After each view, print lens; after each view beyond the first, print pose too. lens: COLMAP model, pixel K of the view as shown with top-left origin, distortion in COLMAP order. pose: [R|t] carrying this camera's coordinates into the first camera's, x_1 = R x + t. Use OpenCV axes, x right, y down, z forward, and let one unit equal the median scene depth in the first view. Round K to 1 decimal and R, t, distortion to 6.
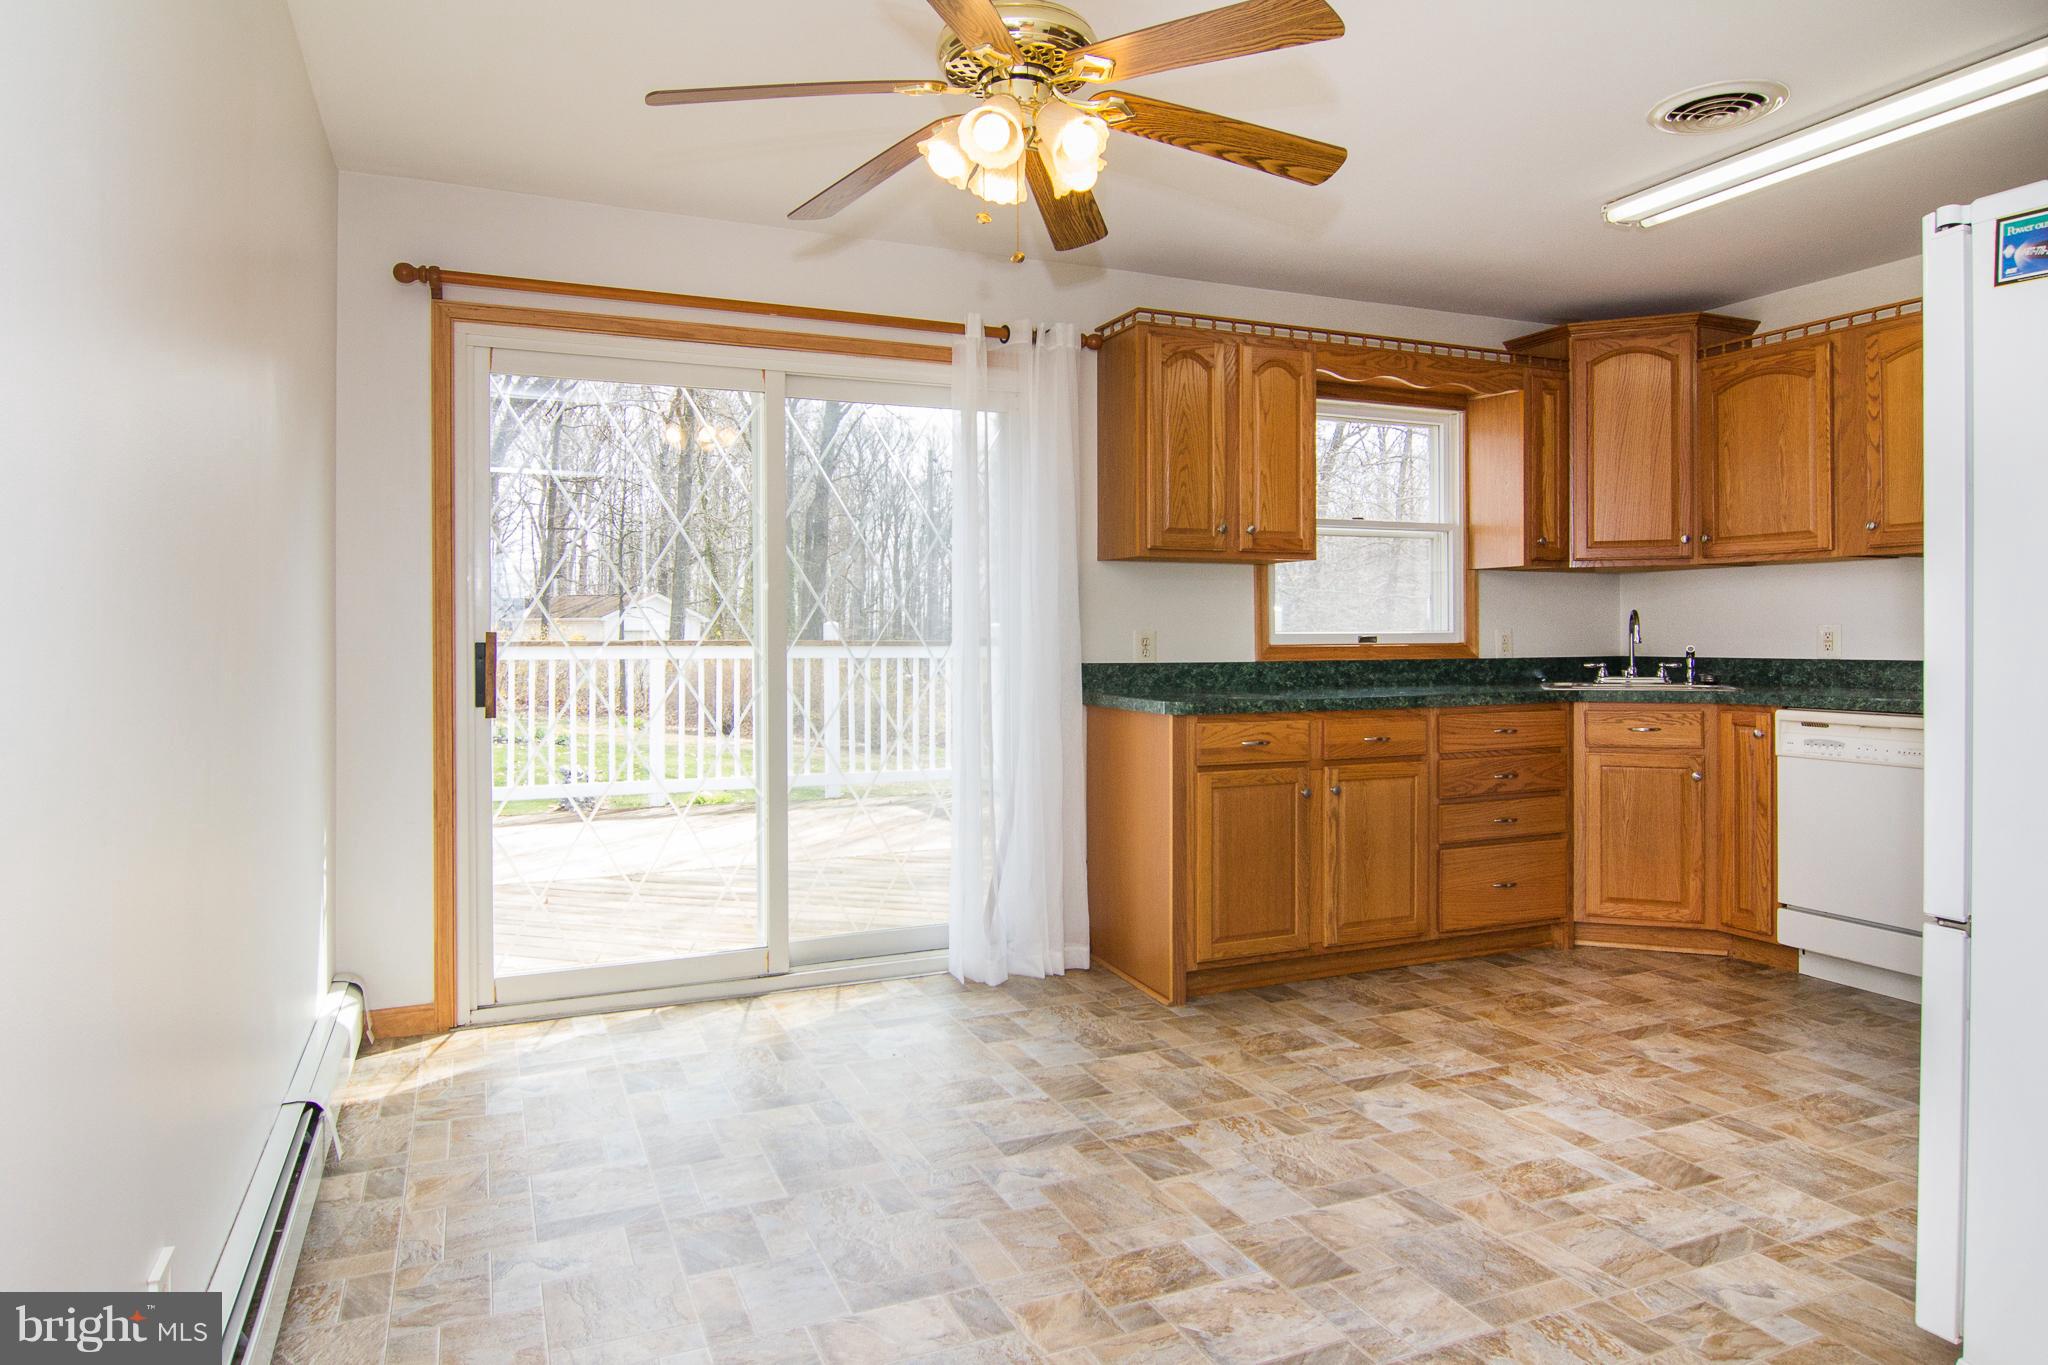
lens RADIAL K [[1223.4, 0, 1025.4], [0, 1223.4, 630.4], [0, 0, 1]] dist [-0.004523, -0.001765]
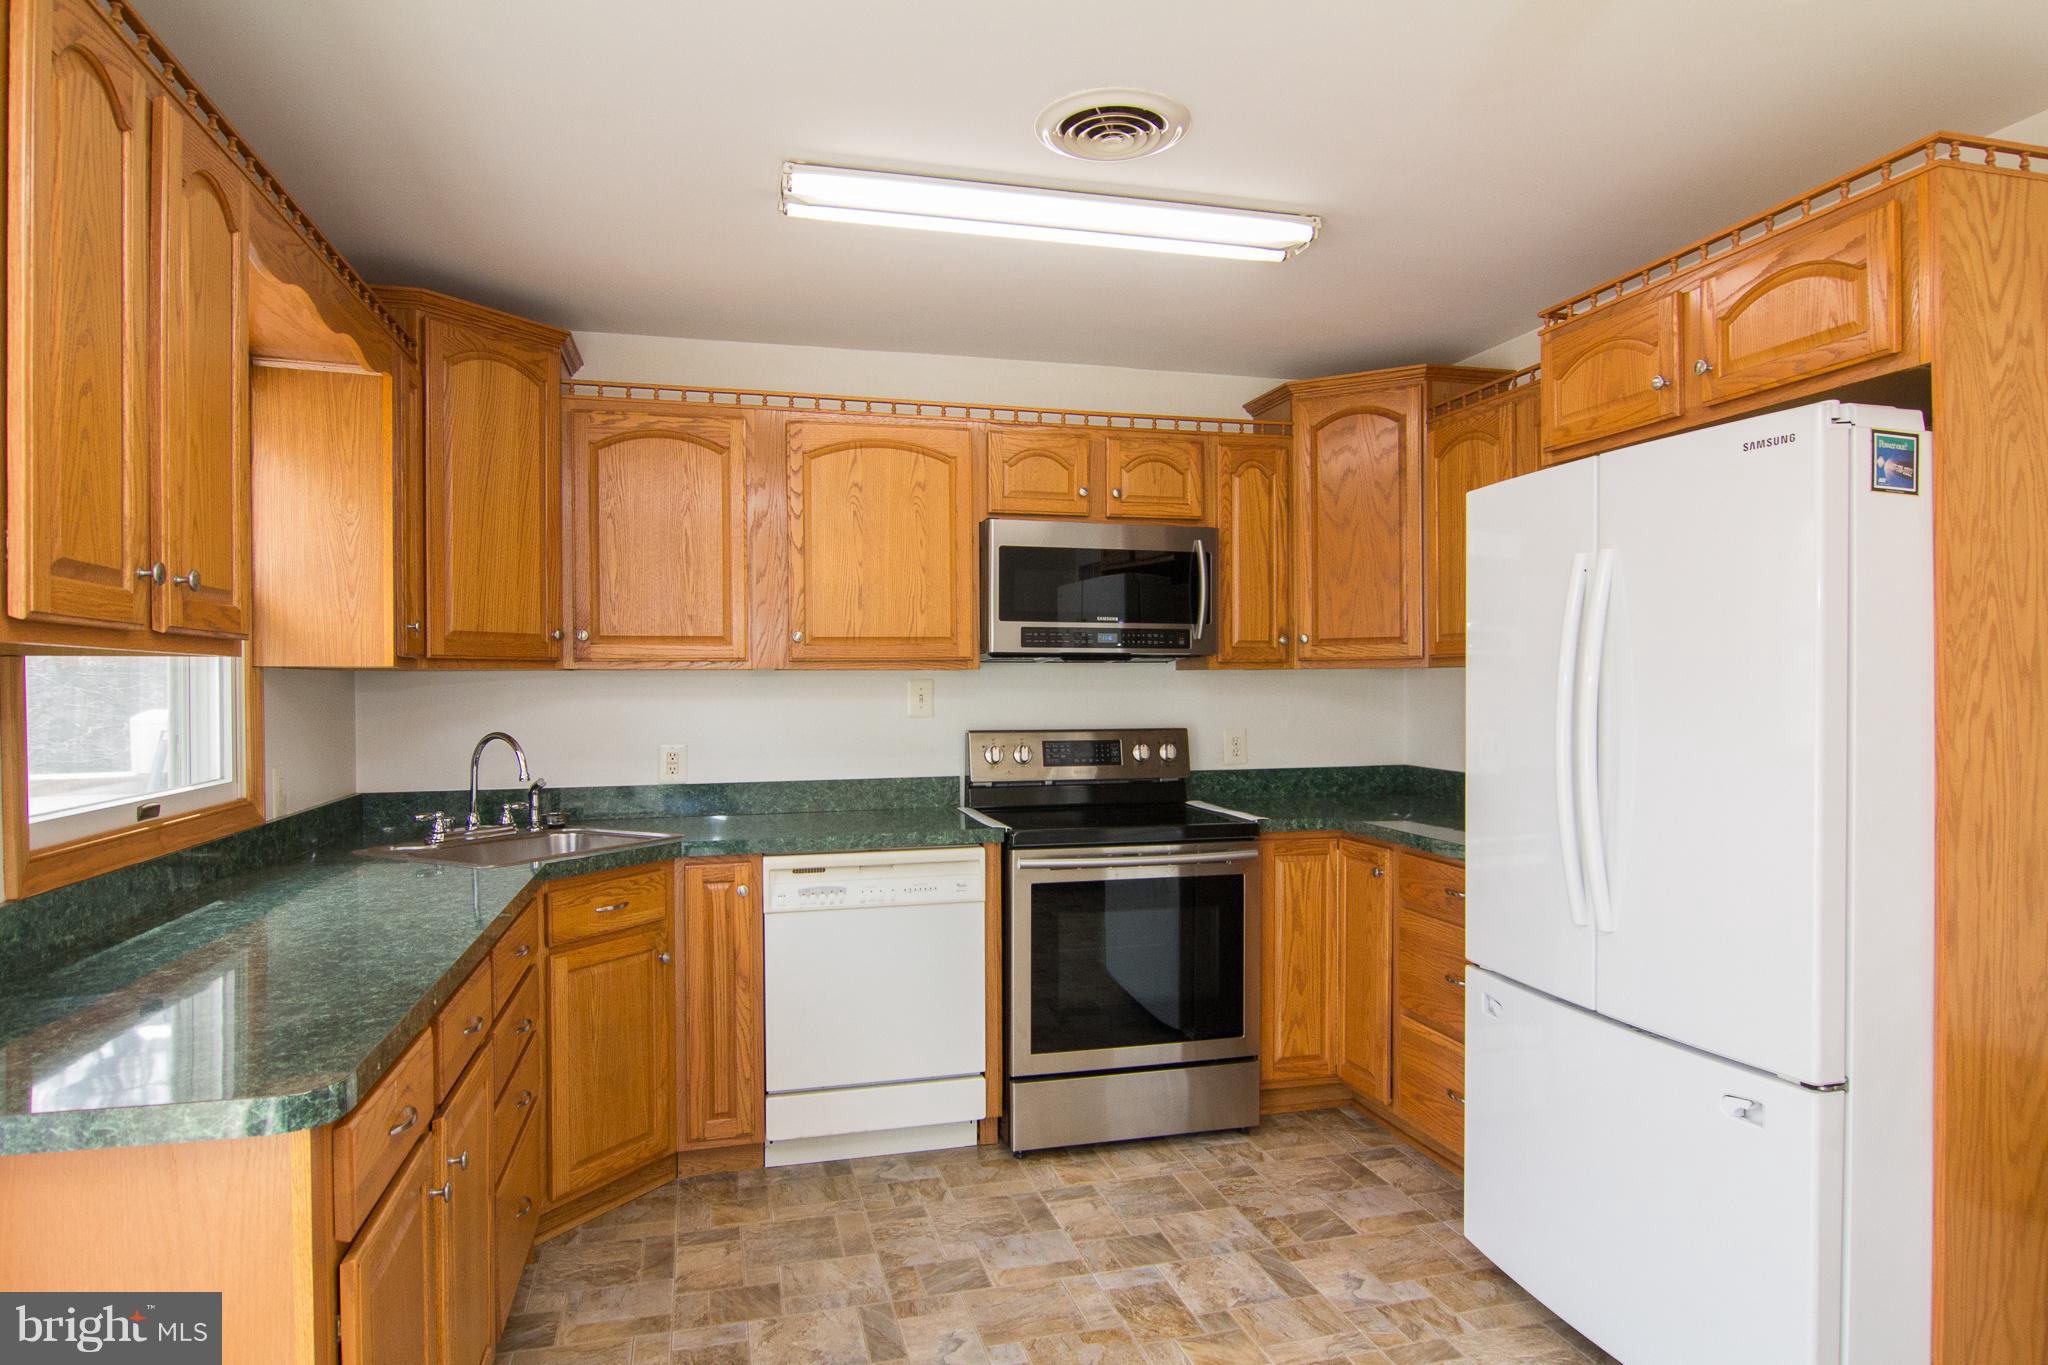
lens RADIAL K [[1196.8, 0, 1024.0], [0, 1196.8, 682.5], [0, 0, 1]] dist [-0.059831, -0.000106]
pose [[0.138194, 0.001851, 0.990403, -0.139469], [0.005168, 0.999983, -0.002590, -0.045837], [-0.990392, 0.005476, 0.138182, 0.667776]]
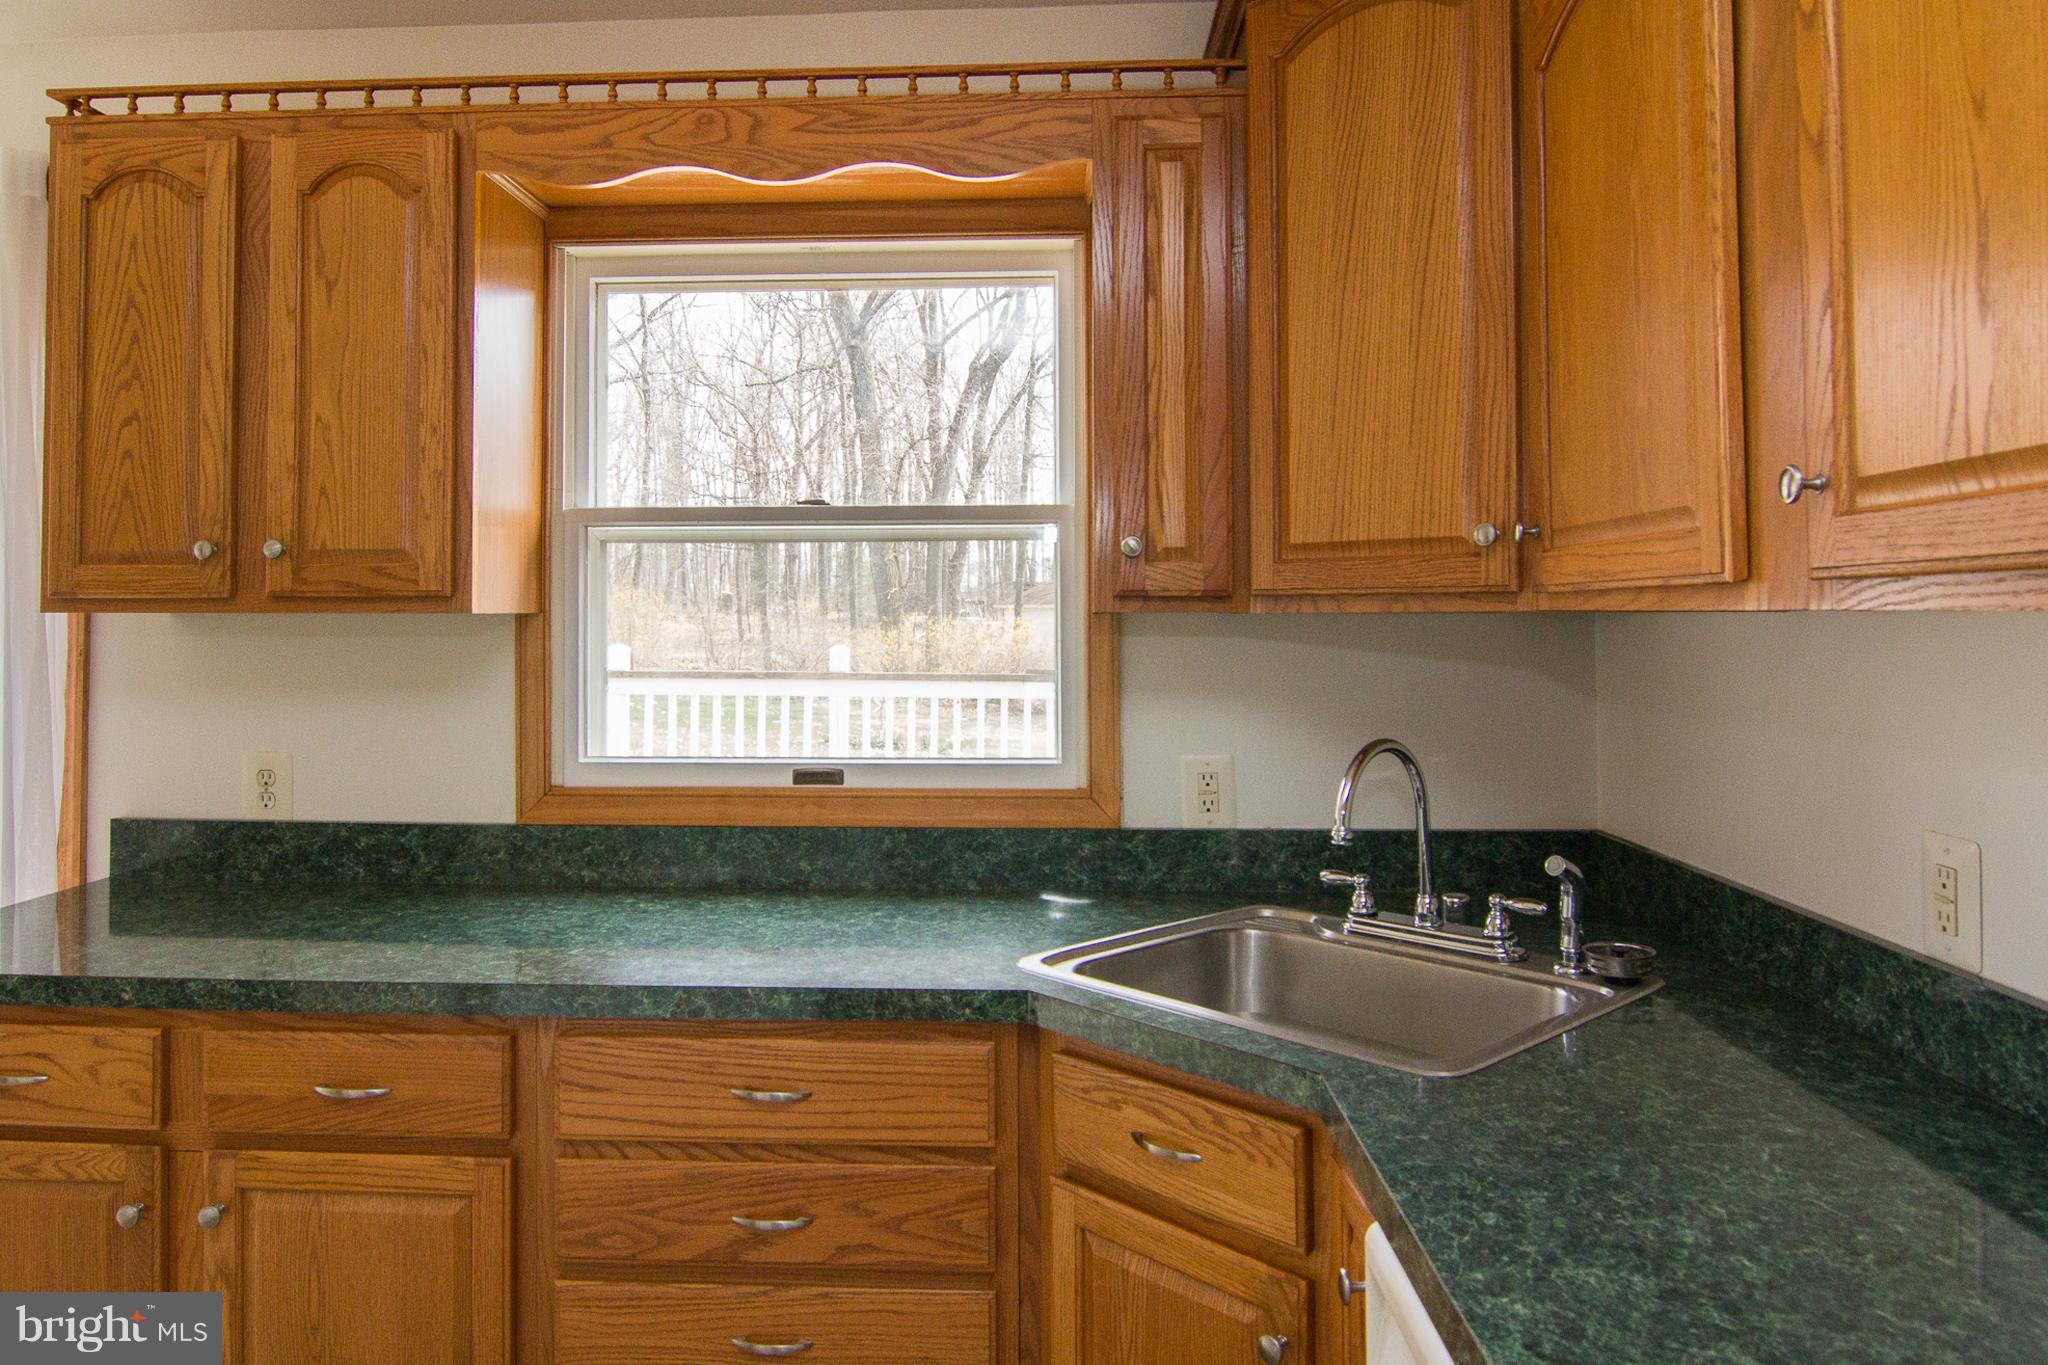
lens RADIAL K [[1448.4, 0, 1025.0], [0, 1448.4, 548.5], [0, 0, 1]] dist [0.002441, -0.000687]
pose [[0.896703, -0.017792, -0.442276, 0.645823], [0.001827, 0.999332, -0.036496, -0.061478], [0.442630, 0.031918, 0.896136, 0.639127]]
